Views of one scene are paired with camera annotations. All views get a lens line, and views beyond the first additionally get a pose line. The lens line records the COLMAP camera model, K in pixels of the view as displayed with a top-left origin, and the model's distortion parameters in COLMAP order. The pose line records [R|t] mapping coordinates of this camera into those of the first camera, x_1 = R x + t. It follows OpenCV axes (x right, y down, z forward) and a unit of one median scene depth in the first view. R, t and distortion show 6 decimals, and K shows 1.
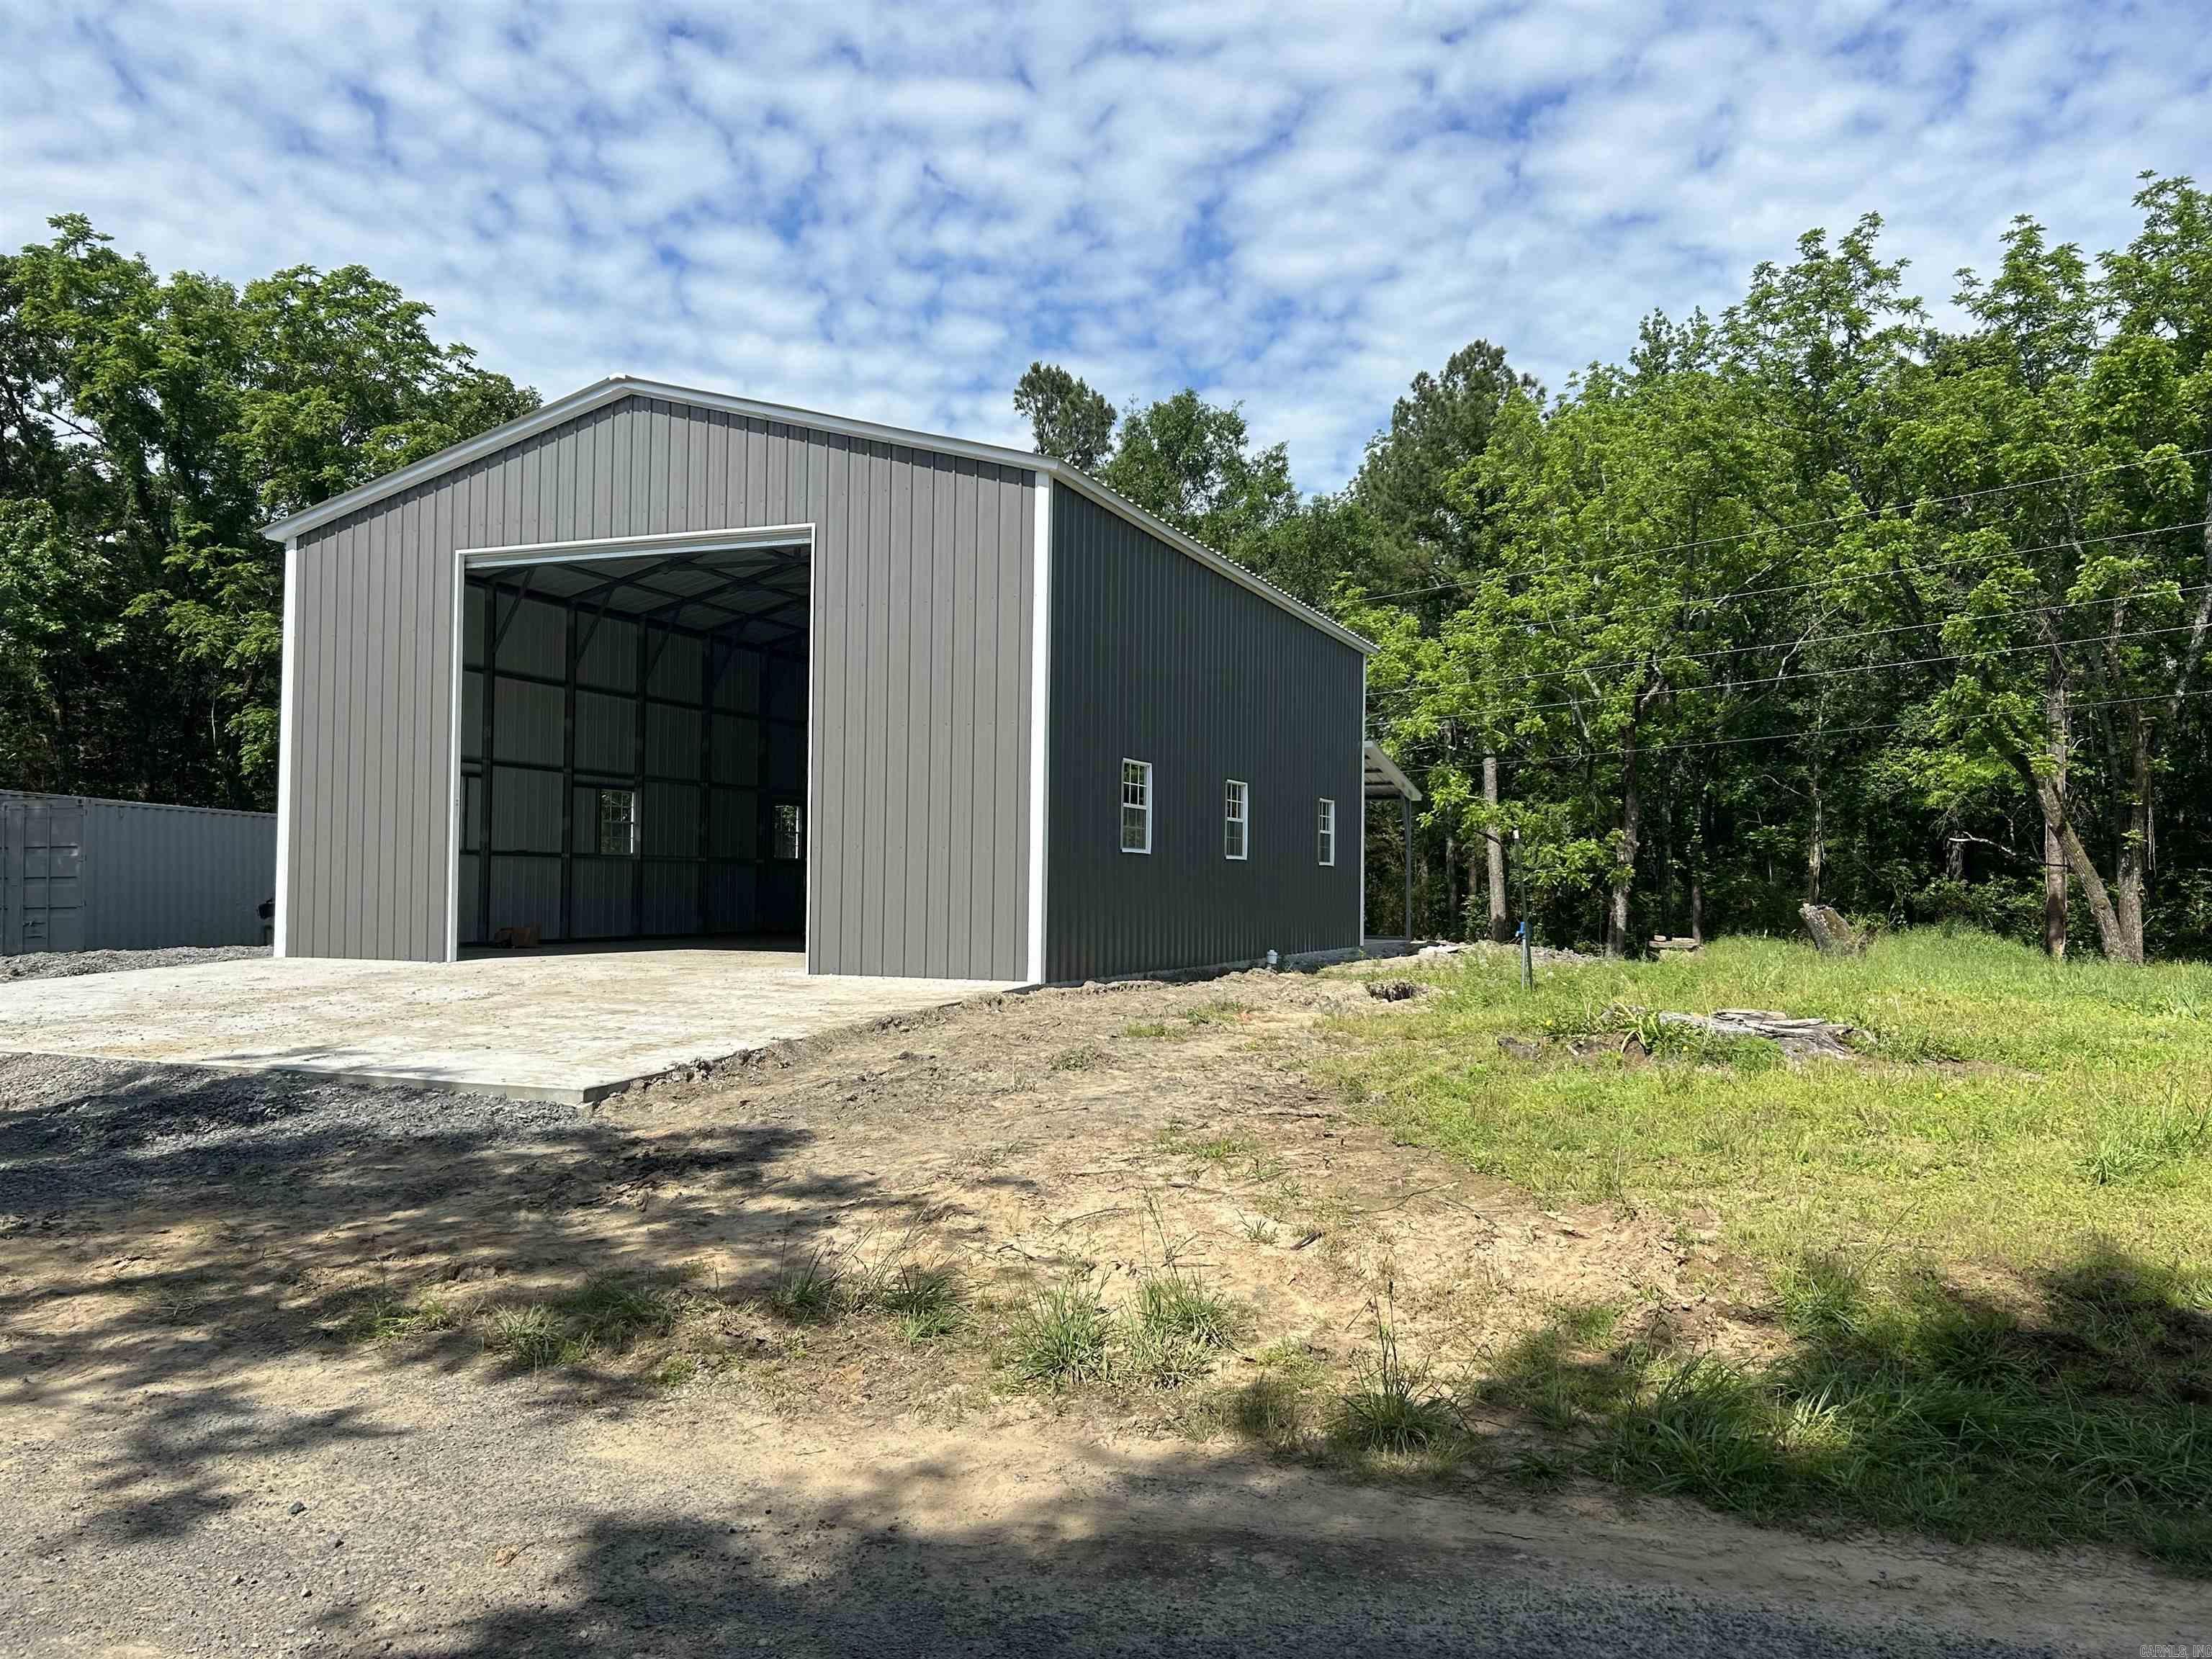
lens RADIAL K [[1685.1, 0, 1106.0], [0, 1685.1, 829.5], [0, 0, 1]] dist [0.042391, -0.037149]
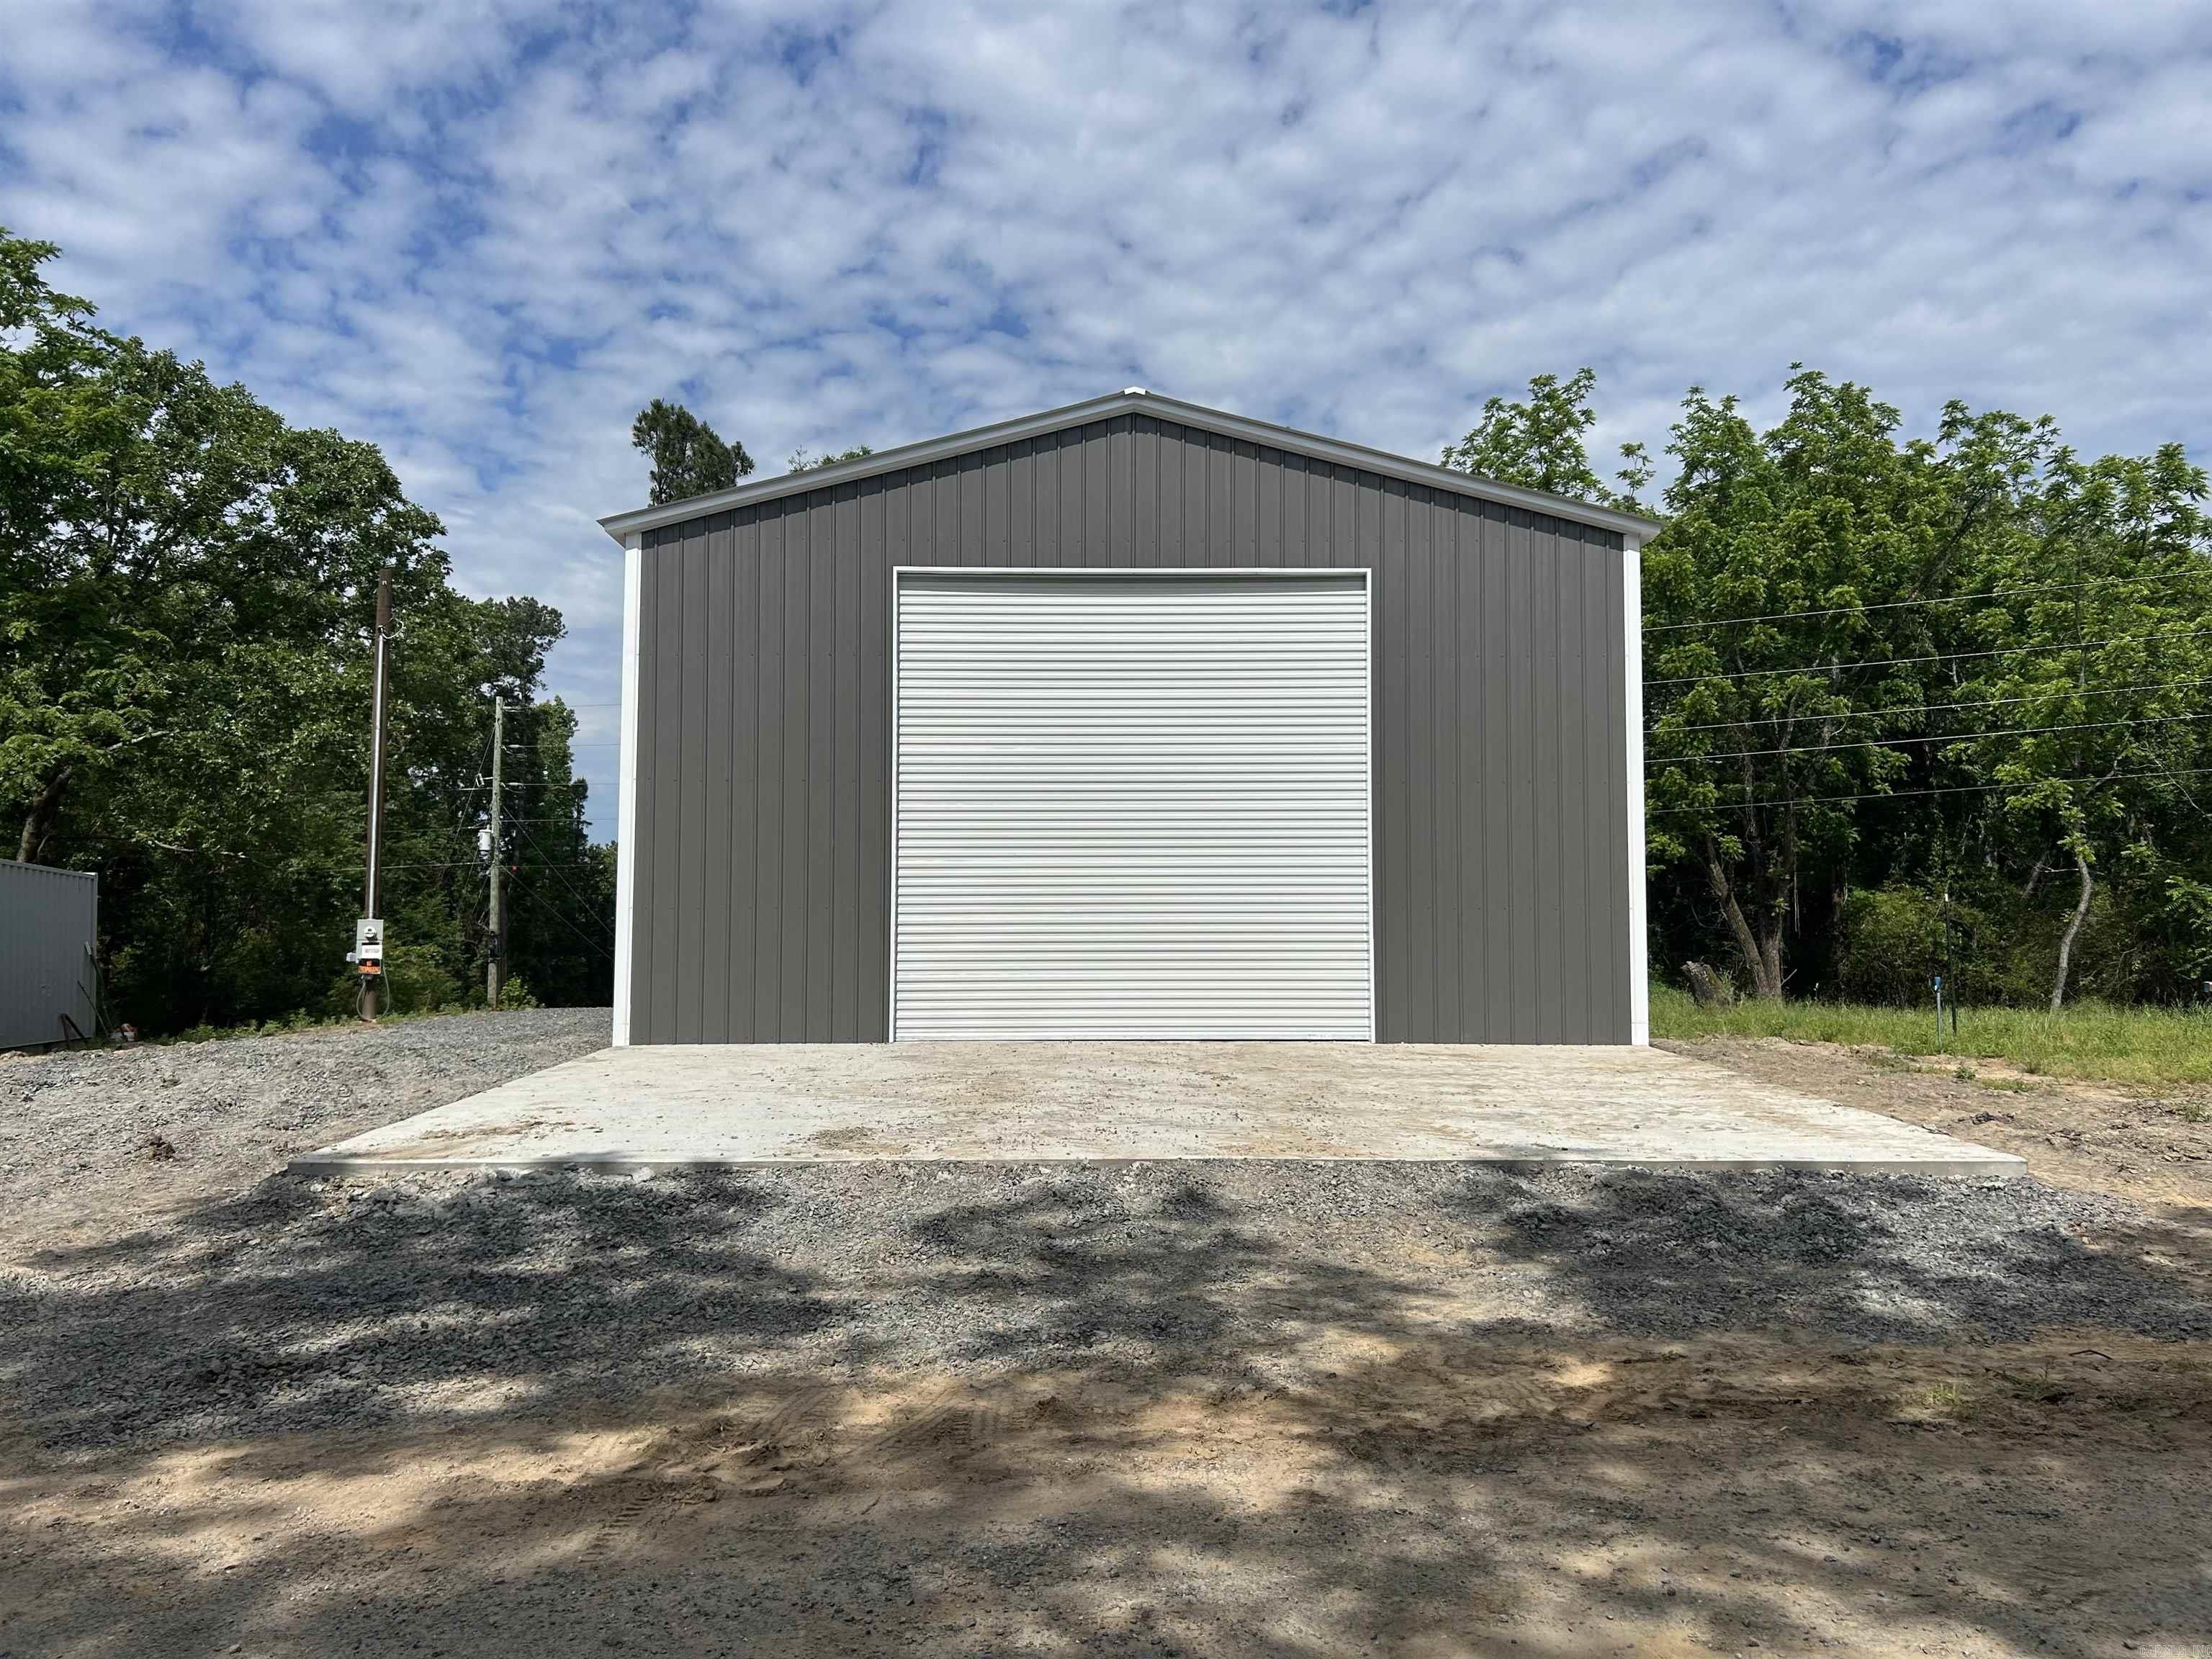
lens RADIAL K [[1685.1, 0, 1106.0], [0, 1685.1, 829.5], [0, 0, 1]] dist [0.042391, -0.037149]
pose [[0.917010, 0.019196, 0.398403, -0.348369], [-0.001996, 0.999050, -0.043542, 0.004617], [-0.398860, 0.039133, 0.916176, 0.094277]]
